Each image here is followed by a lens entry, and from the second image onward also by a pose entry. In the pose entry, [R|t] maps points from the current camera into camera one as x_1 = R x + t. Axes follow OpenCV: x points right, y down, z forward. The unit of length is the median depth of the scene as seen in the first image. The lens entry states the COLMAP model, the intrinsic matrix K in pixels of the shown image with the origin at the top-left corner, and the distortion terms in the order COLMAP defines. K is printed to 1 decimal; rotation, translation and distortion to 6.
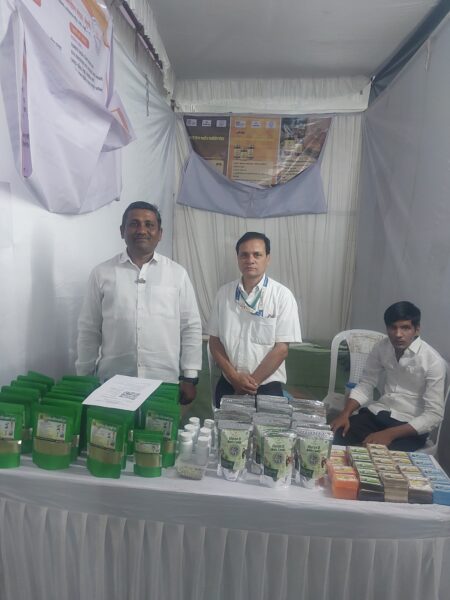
lens RADIAL K [[513.8, 0, 222.1], [0, 513.8, 319.6], [0, 0, 1]] dist [0.002642, 0.009212]
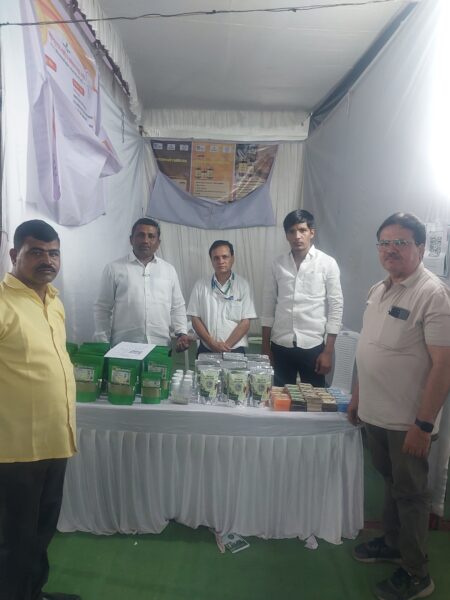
lens RADIAL K [[523.6, 0, 225.0], [0, 523.6, 300.0], [0, 0, 1]] dist [0.121603, -0.000446]
pose [[0.995873, -0.009671, 0.090244, -0.040746], [0.015010, 0.998164, -0.058673, 0.060113], [-0.089511, 0.059785, 0.994190, -0.330722]]
